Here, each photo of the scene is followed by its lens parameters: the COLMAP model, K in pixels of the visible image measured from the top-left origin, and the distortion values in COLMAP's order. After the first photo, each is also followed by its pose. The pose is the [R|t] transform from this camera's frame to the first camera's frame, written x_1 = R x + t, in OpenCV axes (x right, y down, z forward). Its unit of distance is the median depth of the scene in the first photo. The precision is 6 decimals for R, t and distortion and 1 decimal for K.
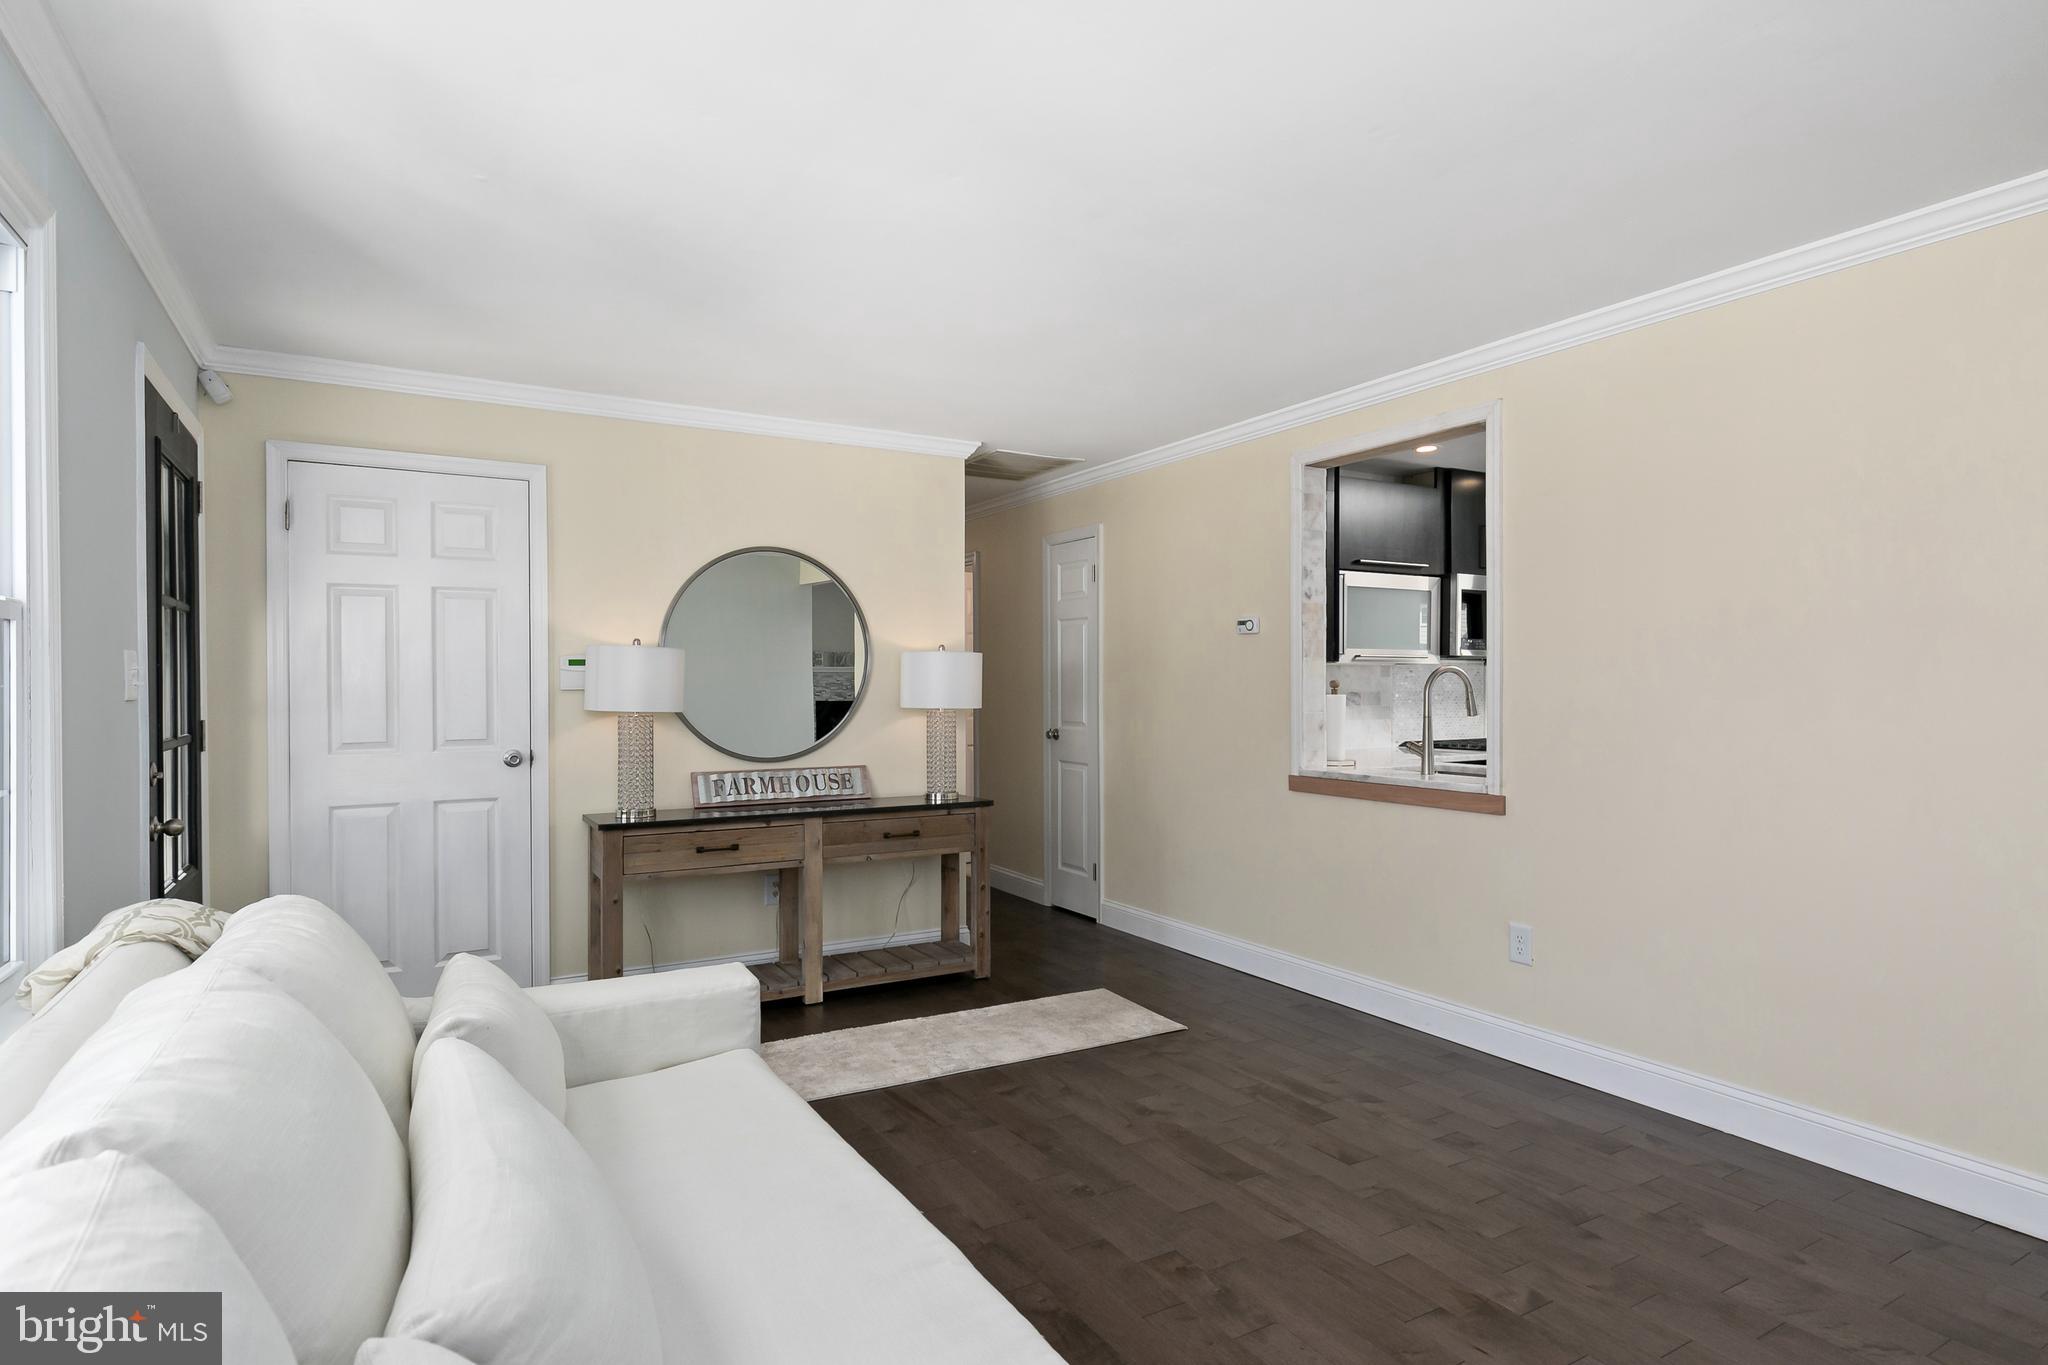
lens RADIAL K [[1106.5, 0, 1024.0], [0, 1106.5, 682.5], [0, 0, 1]] dist [0.003131, -0.000218]
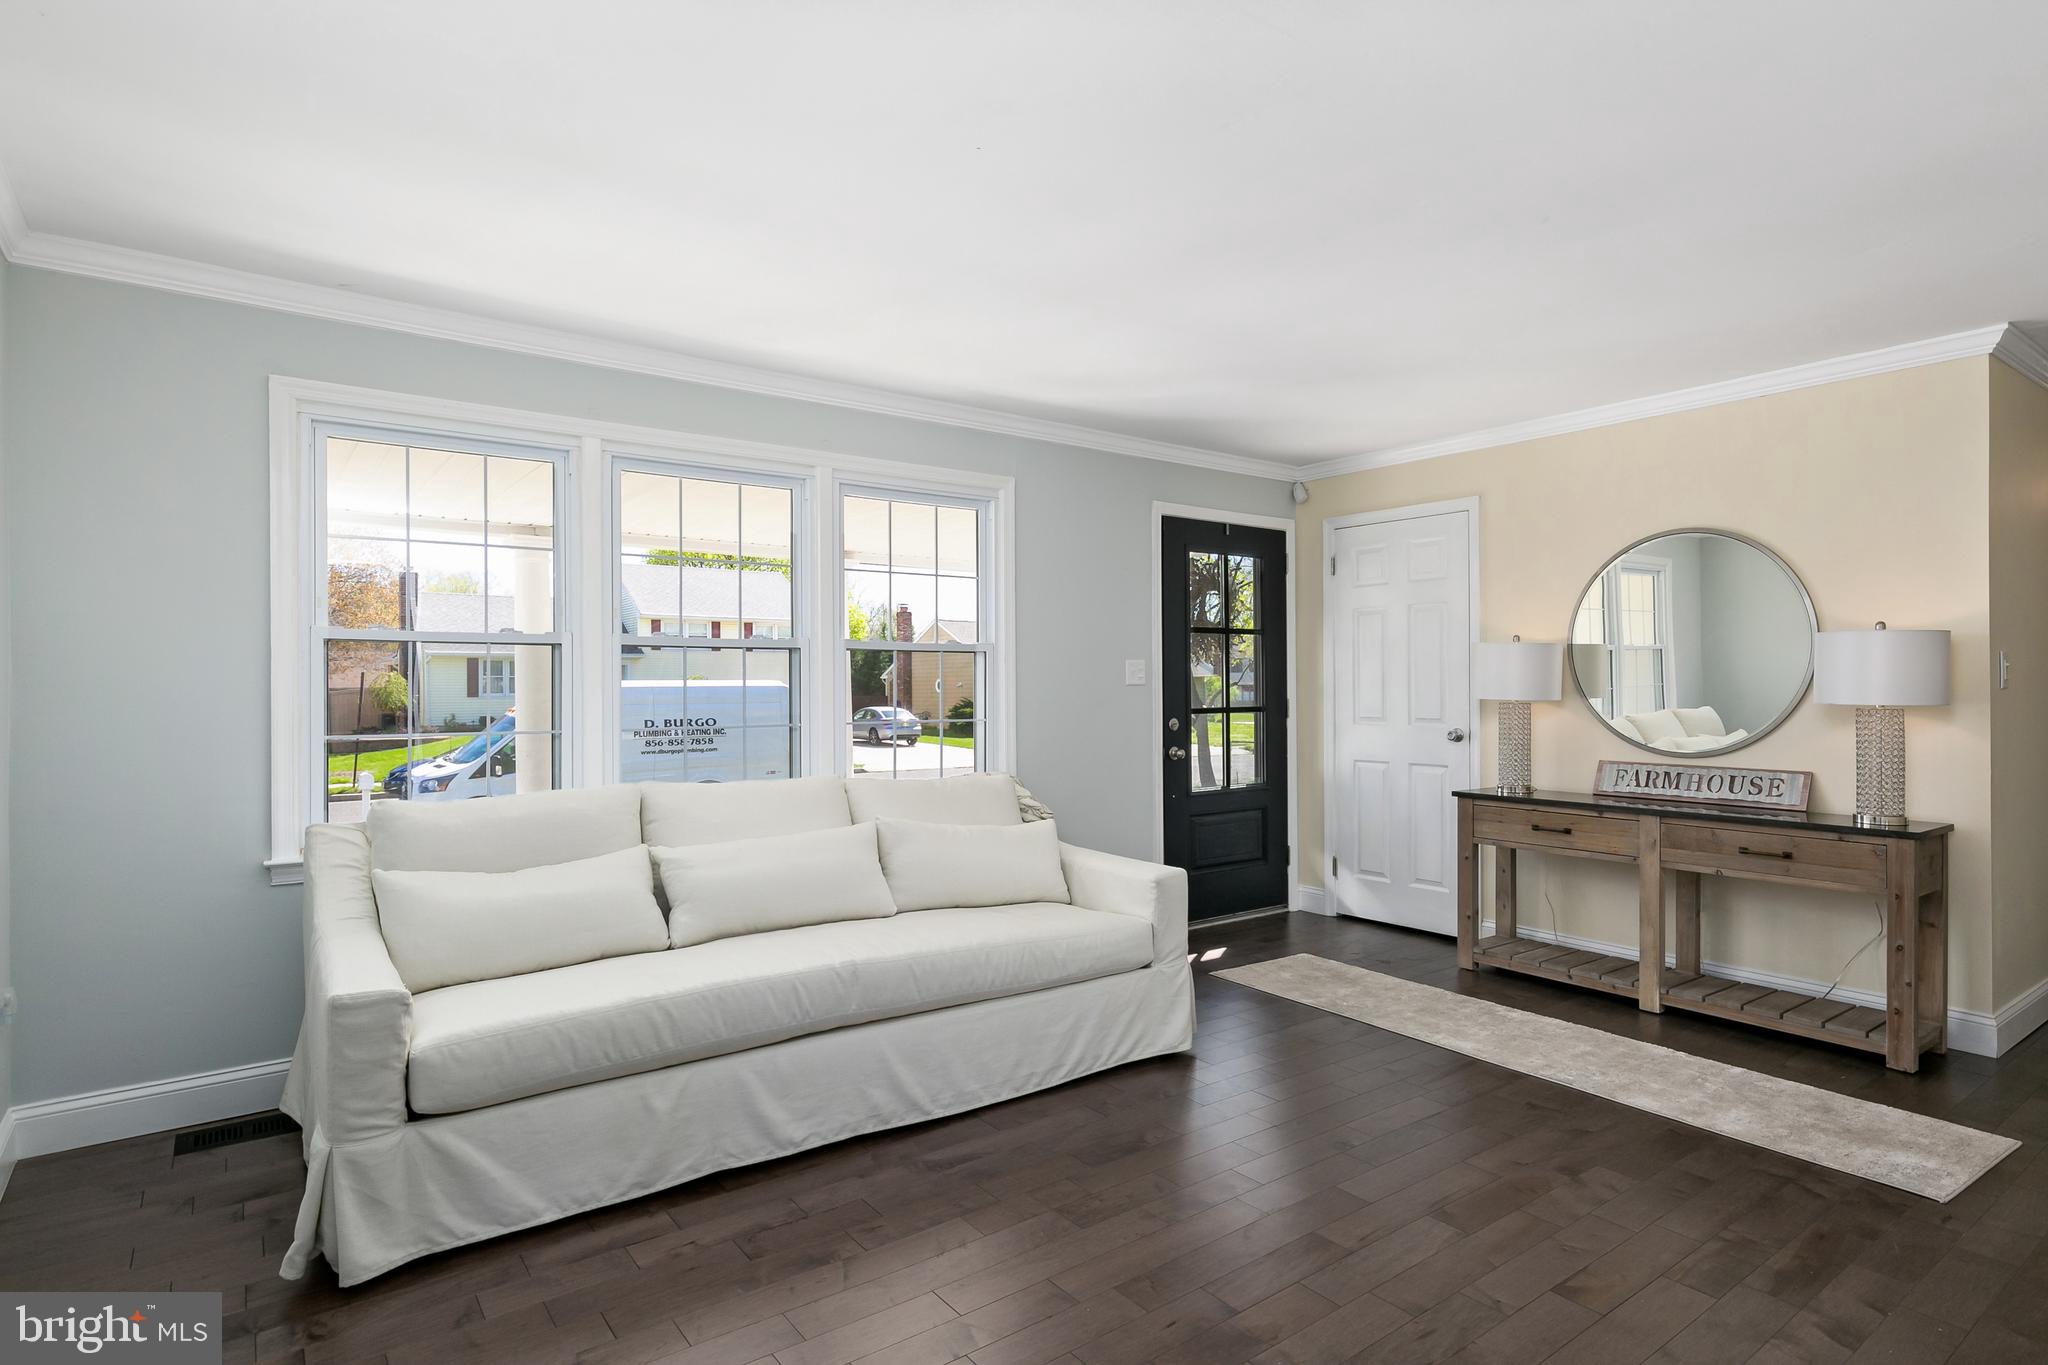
lens RADIAL K [[1059.9, 0, 1024.0], [0, 1059.9, 682.5], [0, 0, 1]] dist [0.010657, -0.000443]
pose [[0.114069, 0.001269, -0.993472, 0.675065], [0.003196, 0.999994, 0.001644, 0.005400], [0.993468, -0.003363, 0.114064, 0.375928]]
